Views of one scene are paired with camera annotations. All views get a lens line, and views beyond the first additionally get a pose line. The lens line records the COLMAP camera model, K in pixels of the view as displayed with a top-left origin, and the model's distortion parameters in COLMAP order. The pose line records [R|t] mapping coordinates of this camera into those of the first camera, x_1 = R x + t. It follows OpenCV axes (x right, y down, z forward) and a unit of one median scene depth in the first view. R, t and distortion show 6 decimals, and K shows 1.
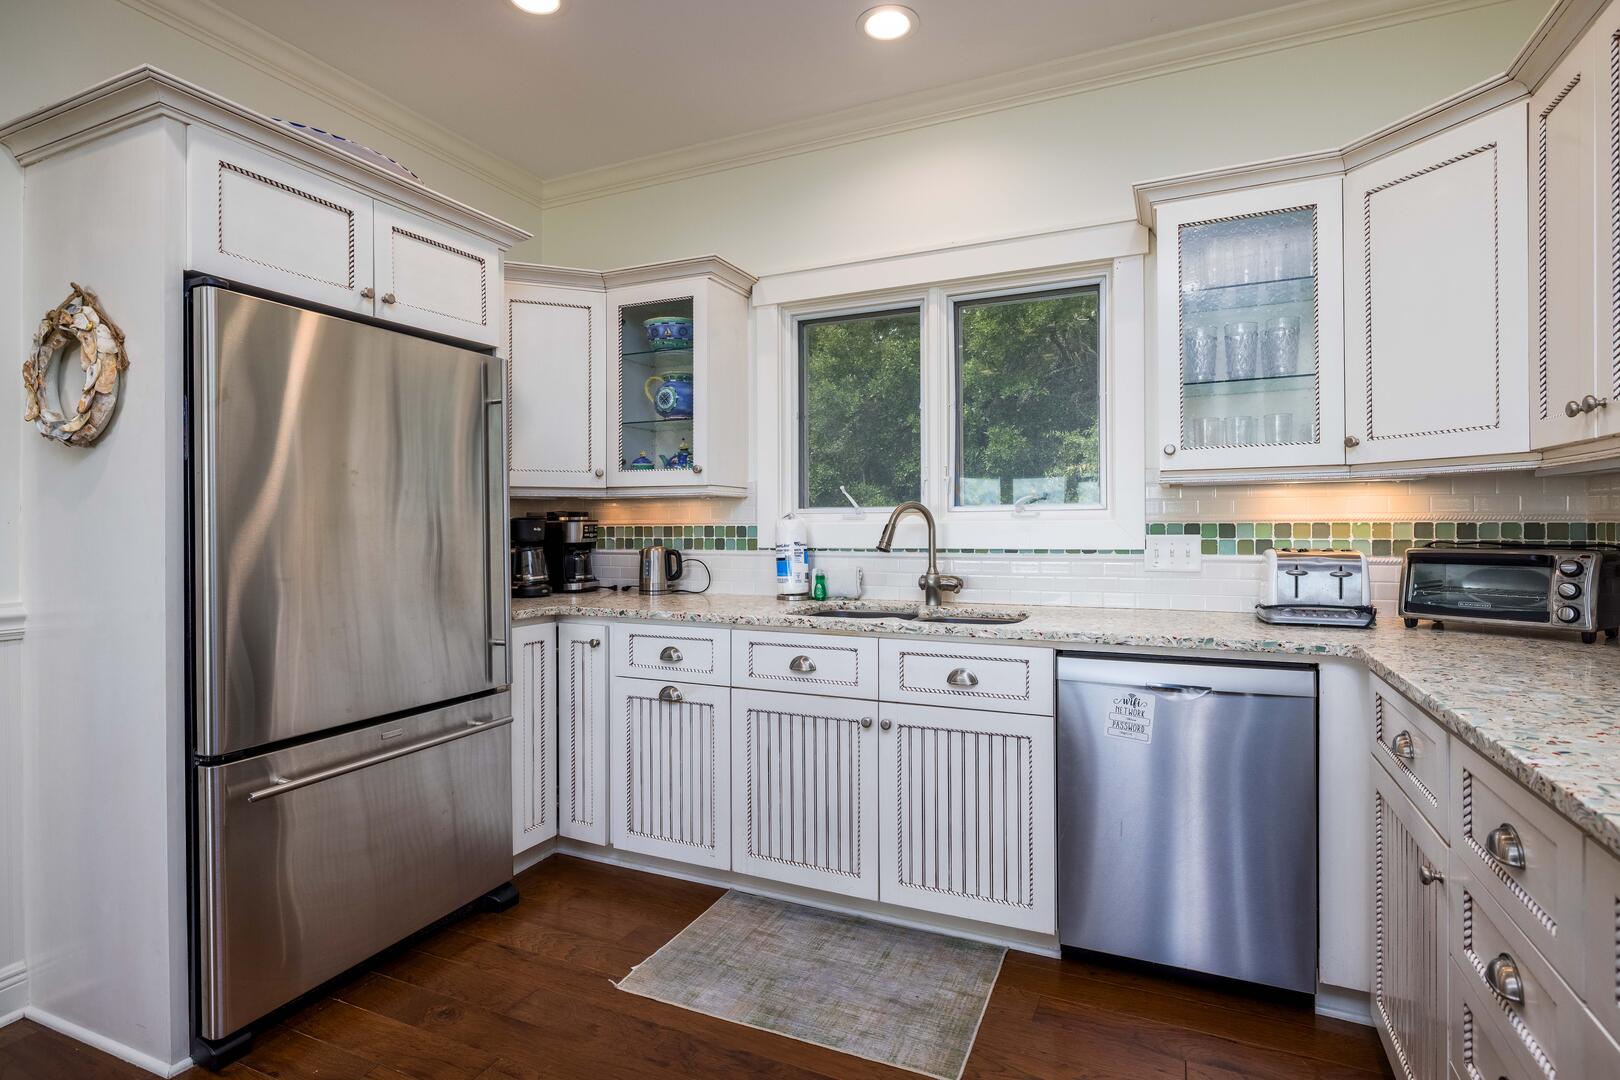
lens RADIAL K [[804.0, 0, 812.8], [0, 804.0, 521.9], [0, 0, 1]] dist [-0.002655, -0.000379]
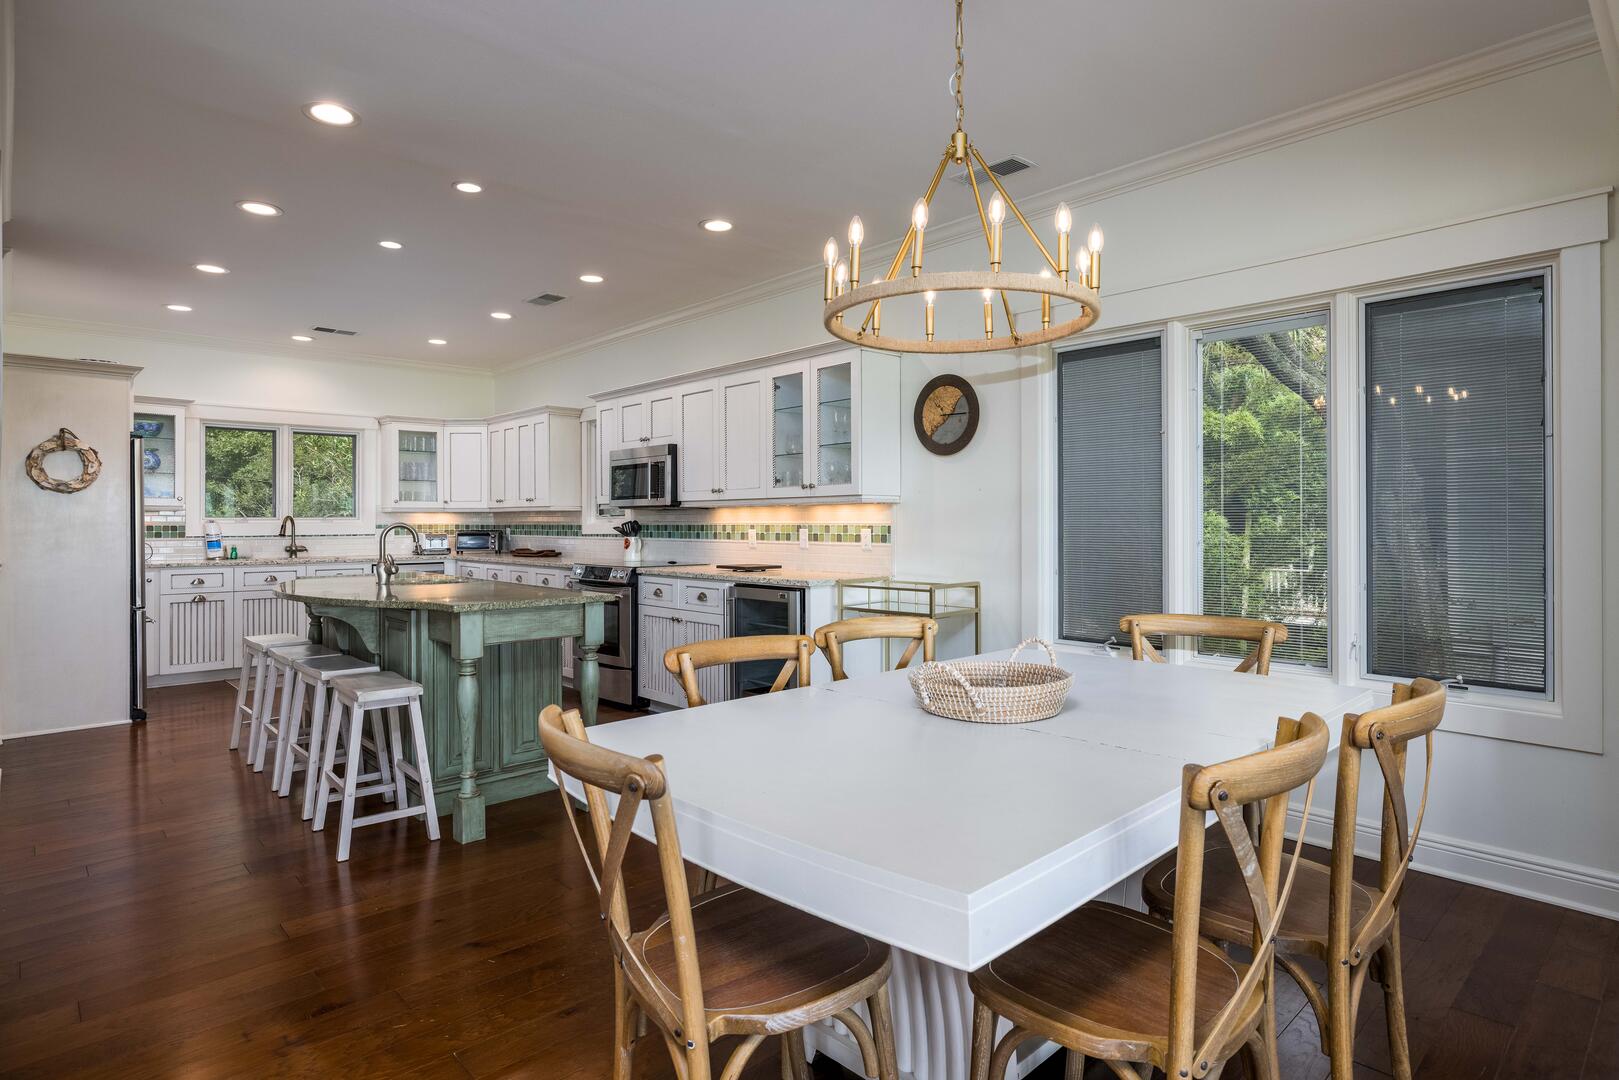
lens RADIAL K [[853.2, 0, 810.1], [0, 853.2, 523.8], [0, 0, 1]] dist [0.001300, 0.000642]
pose [[0.376297, 0.003914, 0.926491, -1.837974], [-0.002114, 0.999992, -0.003366, 0.005247], [-0.926497, -0.000691, 0.376302, -1.585311]]
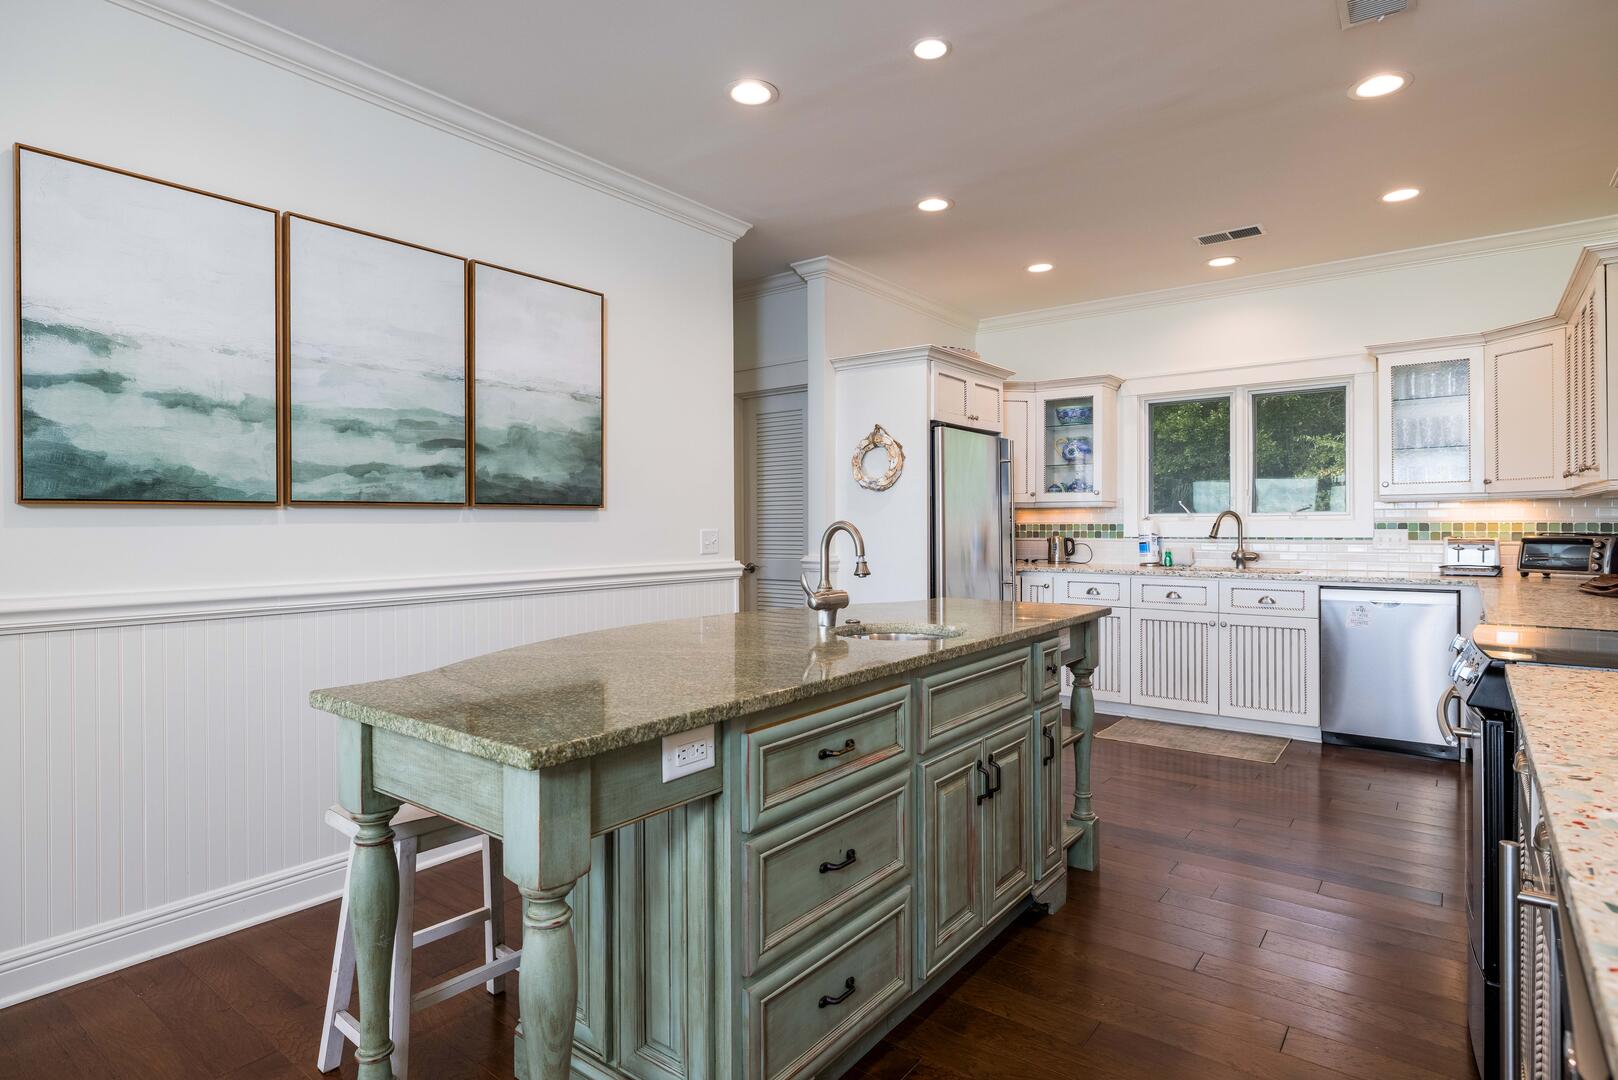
lens RADIAL K [[852.7, 0, 809.6], [0, 852.7, 523.9], [0, 0, 1]] dist [0.001300, 0.000642]
pose [[0.974071, 0.001951, -0.226232, -0.387500], [-0.001198, 0.999993, 0.003462, -0.001296], [0.226237, -0.003101, 0.974067, -1.157620]]
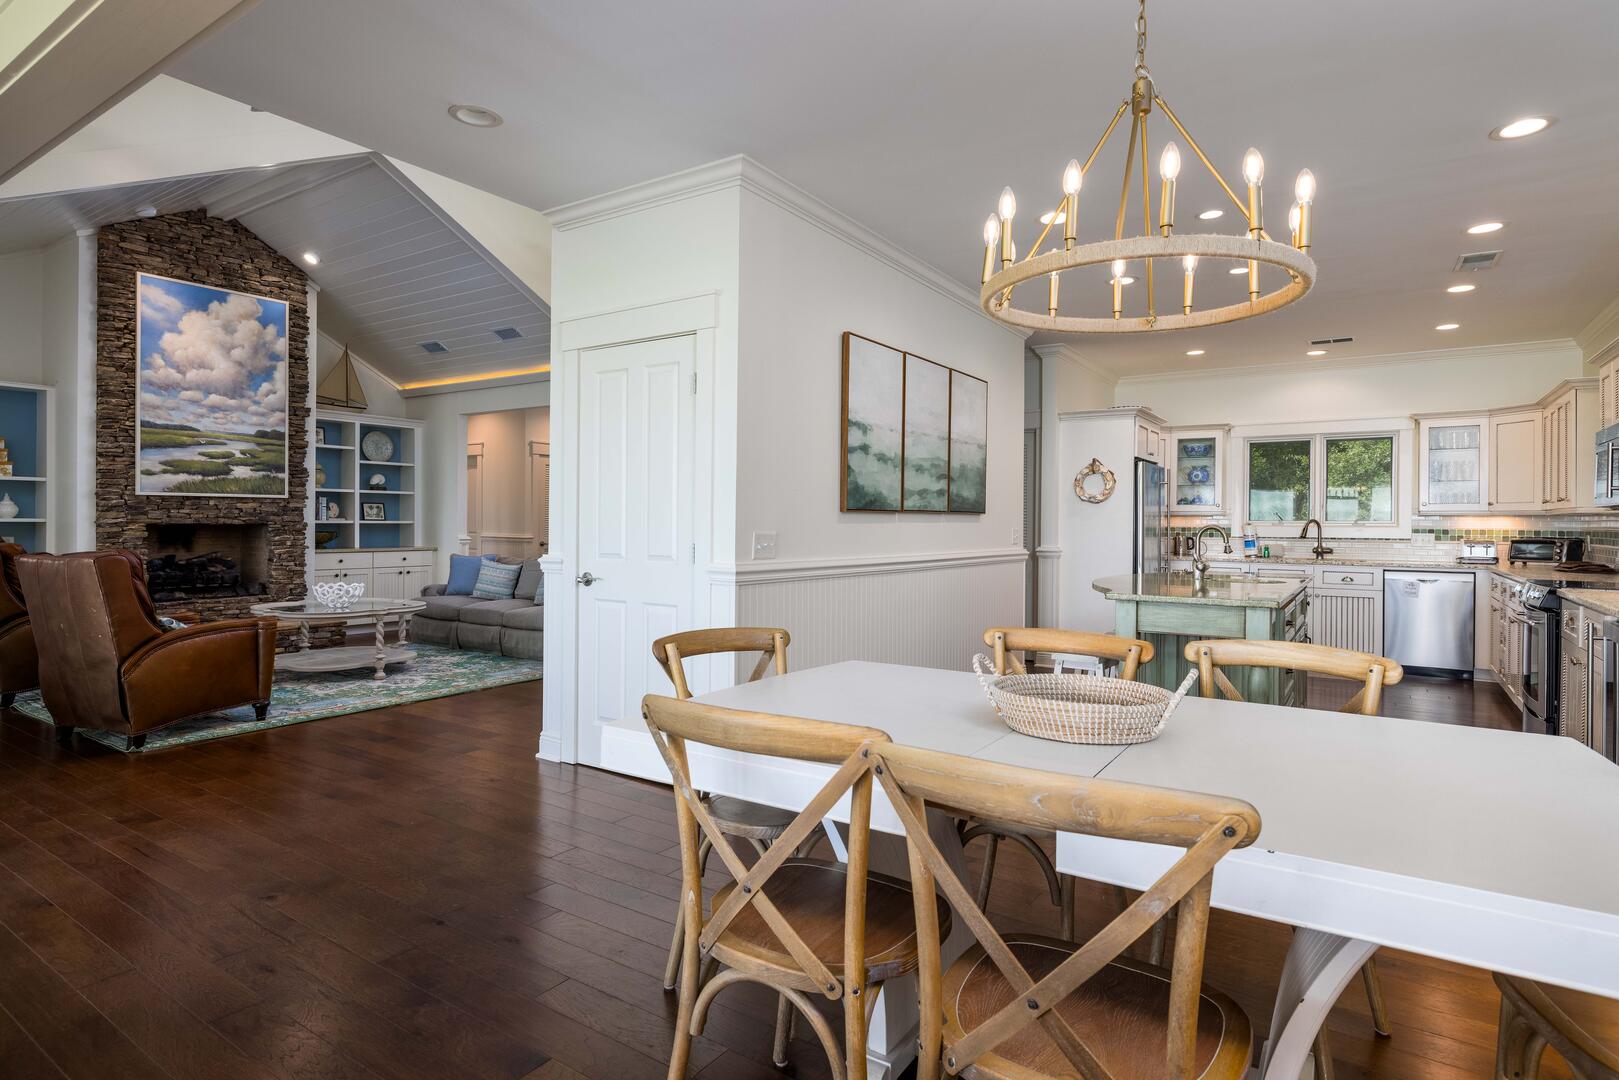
lens RADIAL K [[853.2, 0, 810.1], [0, 853.2, 523.8], [0, 0, 1]] dist [0.001300, 0.000642]
pose [[0.987100, 0.014305, -0.159464, -1.144934], [-0.013883, 0.999897, 0.003759, 0.001369], [0.159502, -0.001497, 0.987197, -2.193870]]
